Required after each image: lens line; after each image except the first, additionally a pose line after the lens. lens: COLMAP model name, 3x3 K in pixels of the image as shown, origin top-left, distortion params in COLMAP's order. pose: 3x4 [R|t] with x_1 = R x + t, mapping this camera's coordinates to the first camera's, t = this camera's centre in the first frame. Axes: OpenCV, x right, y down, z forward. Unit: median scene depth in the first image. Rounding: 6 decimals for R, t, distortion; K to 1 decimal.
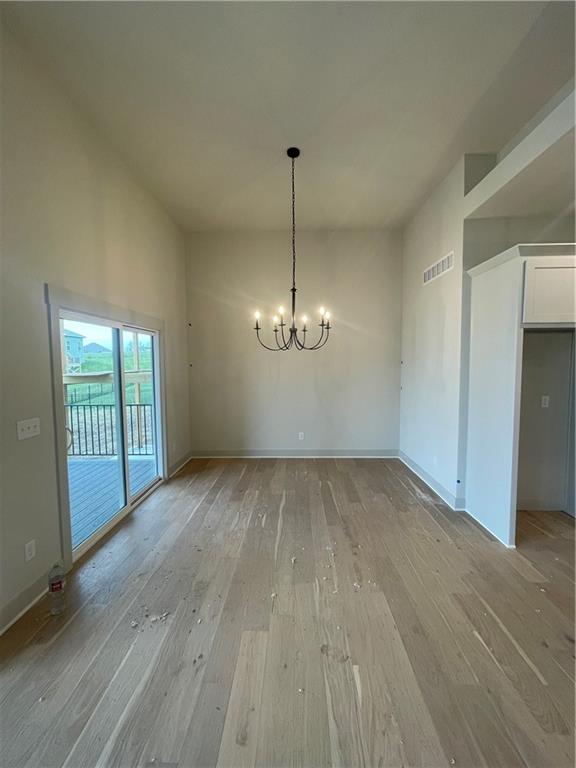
lens RADIAL K [[312.1, 0, 288.0], [0, 312.1, 384.0], [0, 0, 1]] dist [0.005611, 0.000253]
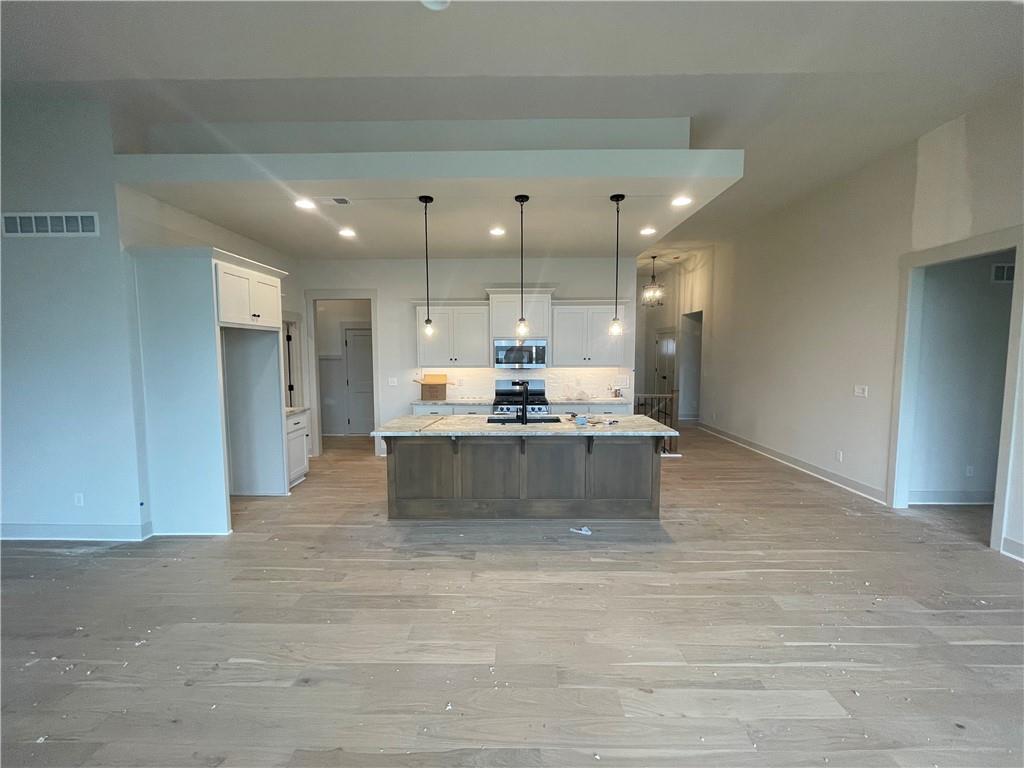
lens RADIAL K [[416.1, 0, 512.0], [0, 416.1, 384.0], [0, 0, 1]] dist [0.005611, 0.000253]
pose [[-0.012192, -0.068405, 0.997583, -0.605768], [0.076740, 0.994651, 0.069142, -0.001327], [-0.996977, 0.077398, -0.006878, 0.021831]]
